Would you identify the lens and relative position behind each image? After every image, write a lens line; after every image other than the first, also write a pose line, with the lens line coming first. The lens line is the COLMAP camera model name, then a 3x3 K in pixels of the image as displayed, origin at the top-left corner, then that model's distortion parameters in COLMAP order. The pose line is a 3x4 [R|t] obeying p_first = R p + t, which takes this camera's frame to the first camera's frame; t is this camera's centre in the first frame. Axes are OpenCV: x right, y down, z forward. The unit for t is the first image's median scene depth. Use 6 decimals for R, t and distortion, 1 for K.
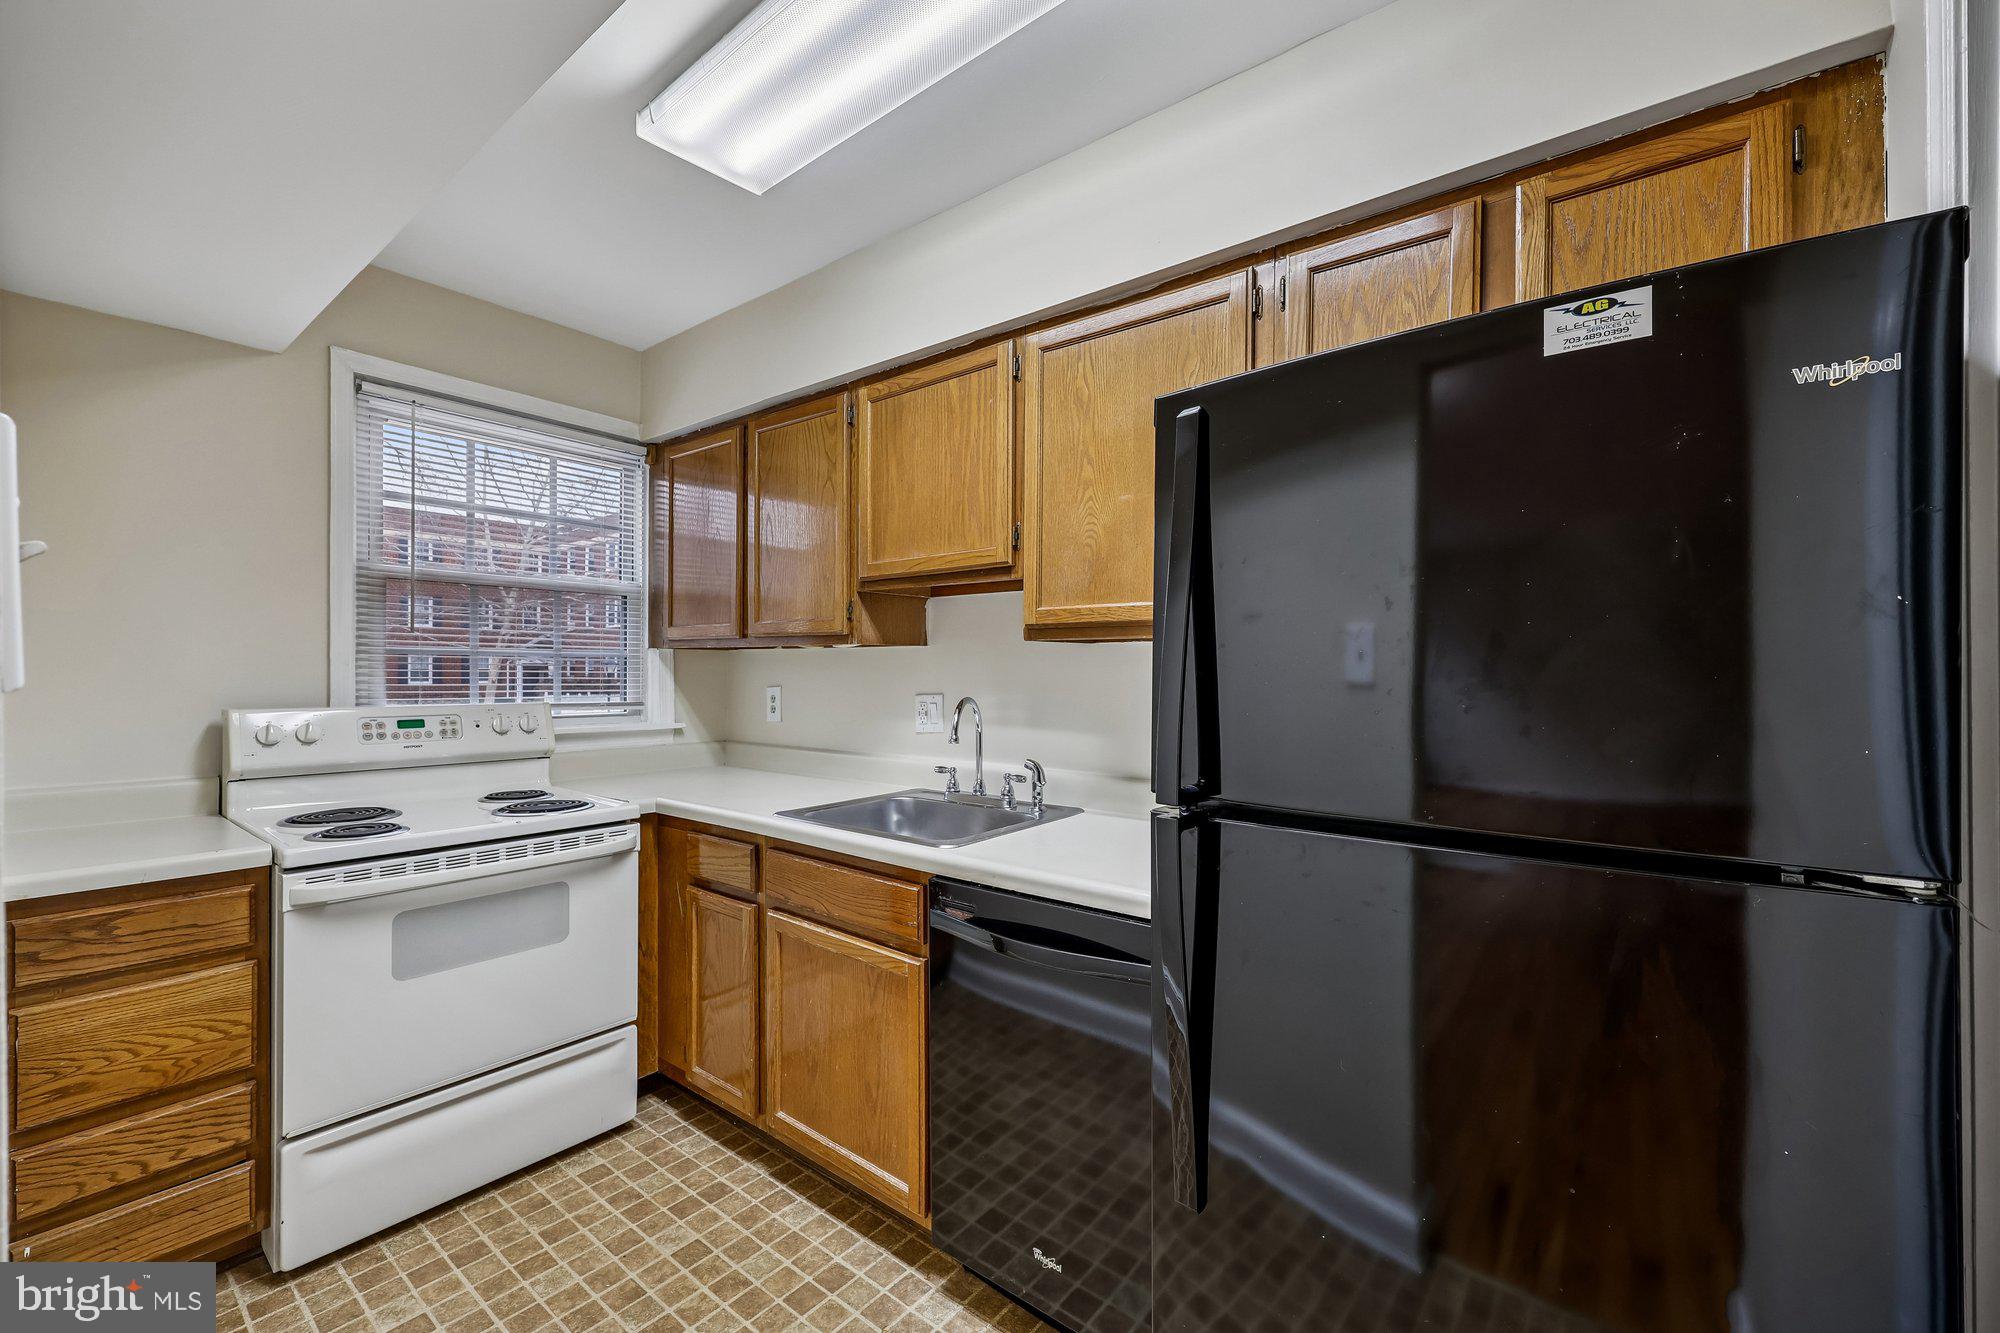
lens RADIAL K [[816.5, 0, 1006.2], [0, 816.5, 668.5], [0, 0, 1]] dist [0.003672, 0.000097]
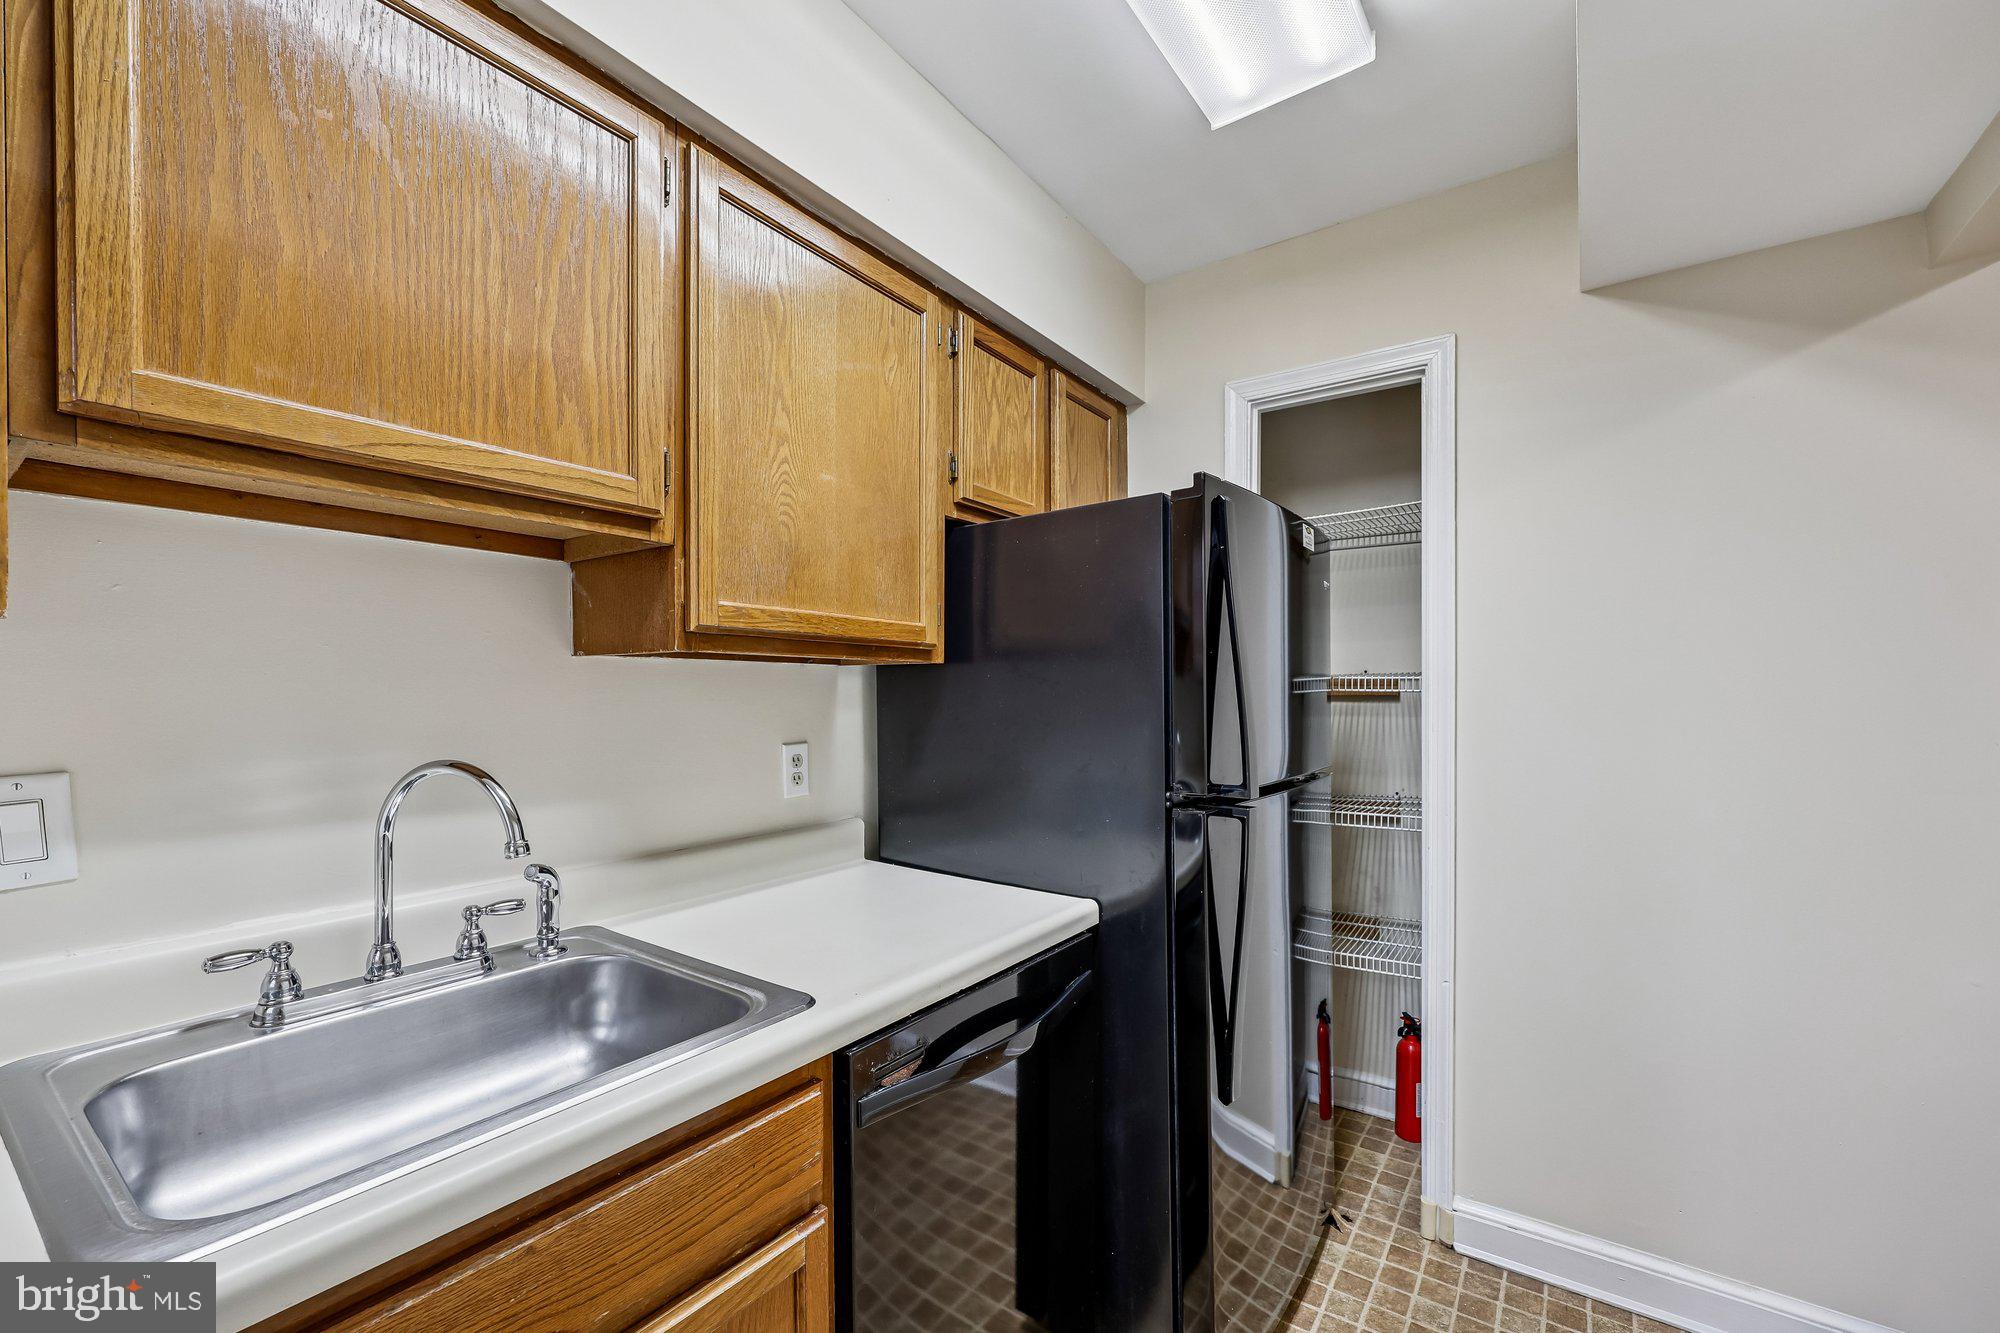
lens RADIAL K [[821.9, 0, 999.9], [0, 821.9, 700.5], [0, 0, 1]] dist [0.019982, 0.000072]
pose [[-0.043875, -0.009437, 0.998992, -0.516048], [0.001701, 0.999953, 0.009521, -0.002093], [-0.999036, 0.002117, -0.043857, 0.686116]]
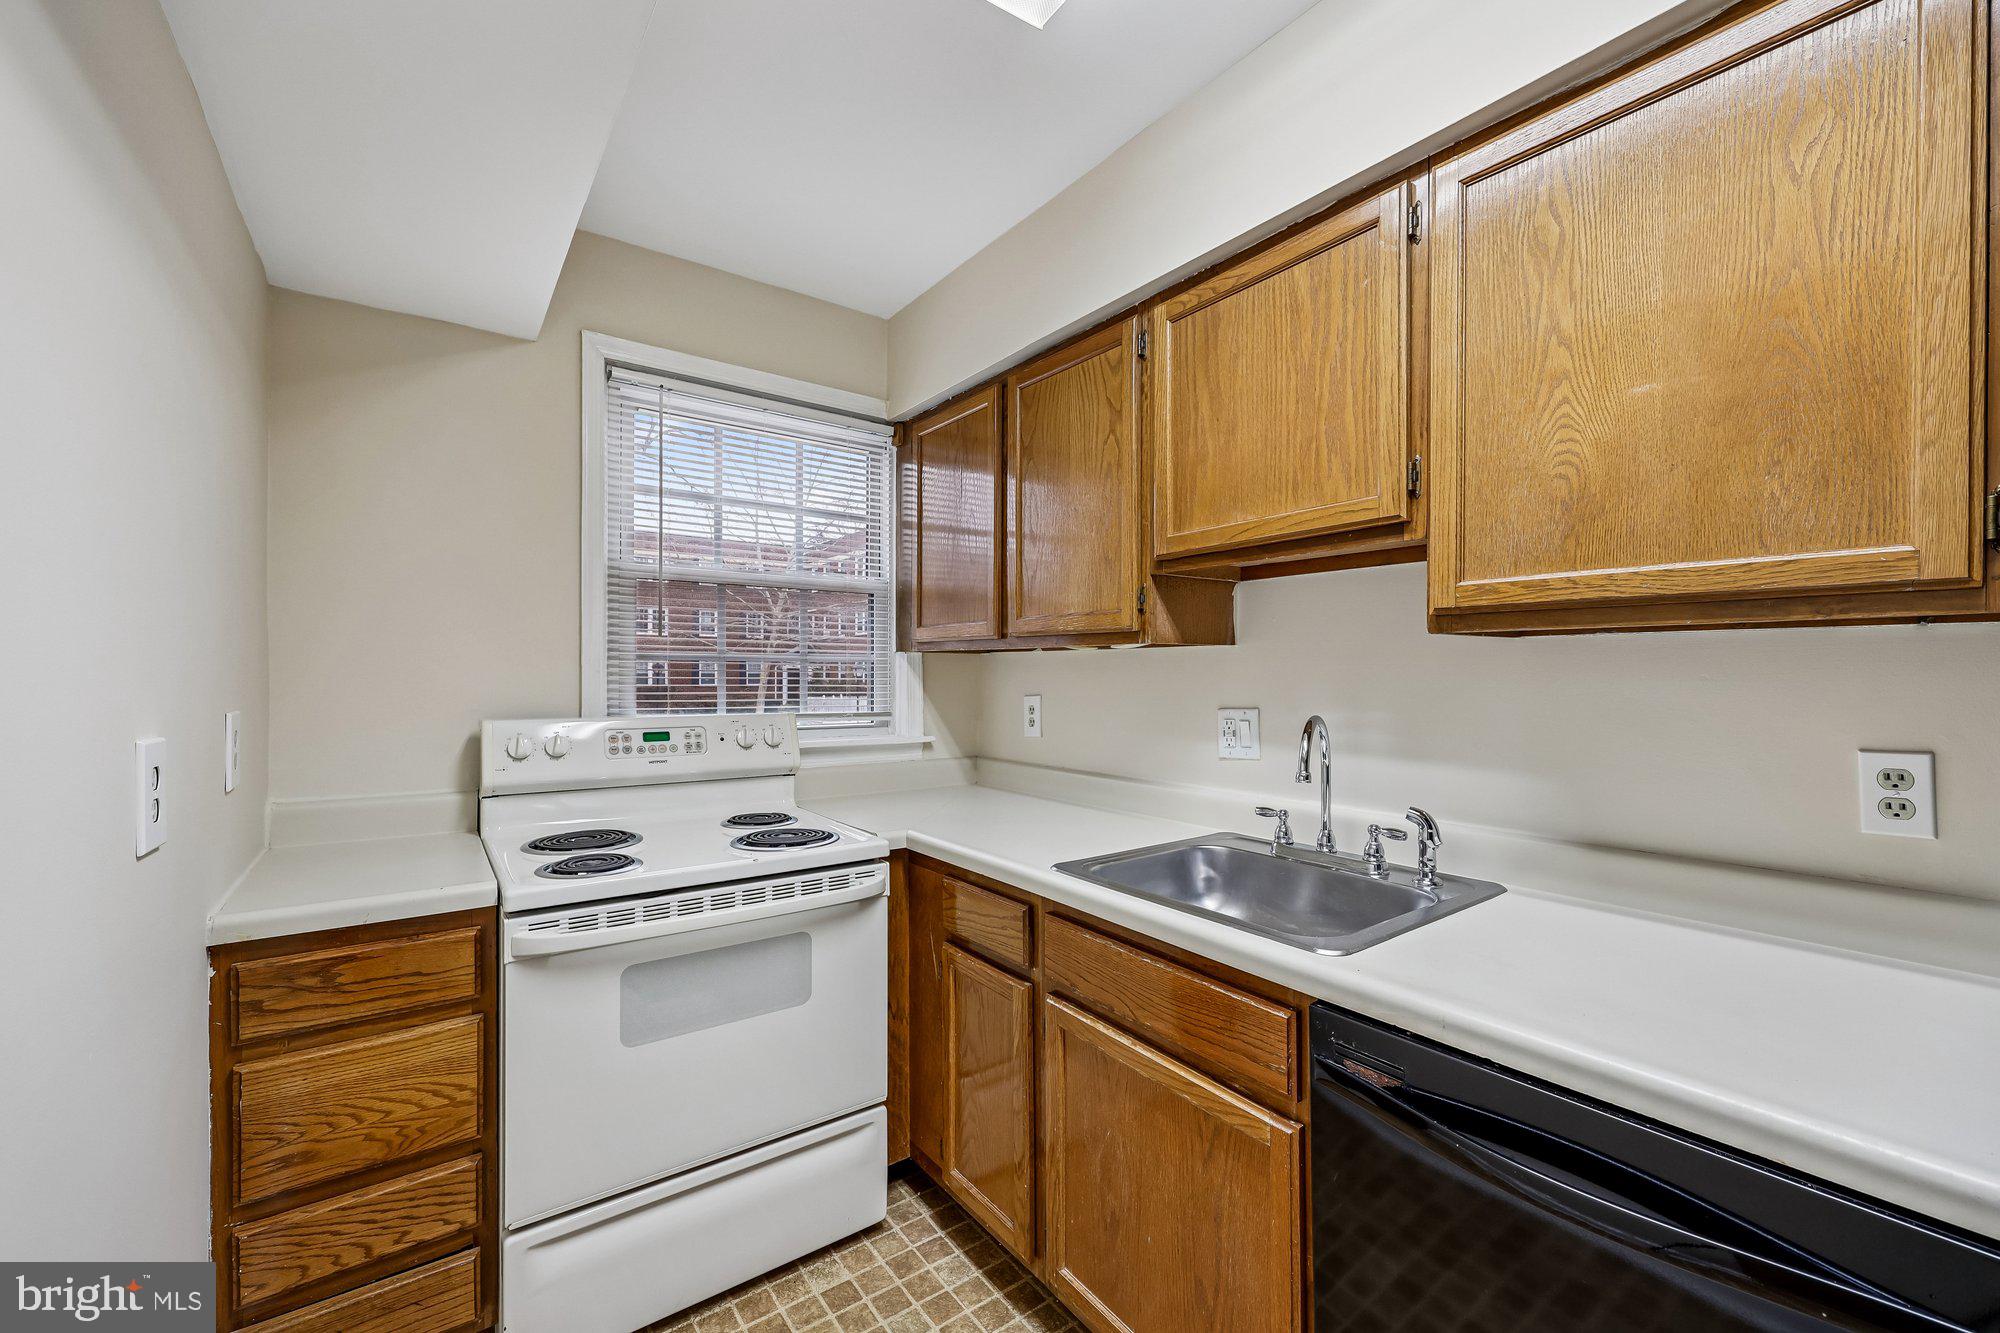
lens RADIAL K [[809.2, 0, 1012.2], [0, 809.2, 671.6], [0, 0, 1]] dist [-0.000201, 0.000270]
pose [[0.965199, -0.002592, -0.261504, -0.114562], [0.002452, 0.999997, -0.000863, -0.003069], [0.261506, 0.000191, 0.965202, 0.244161]]
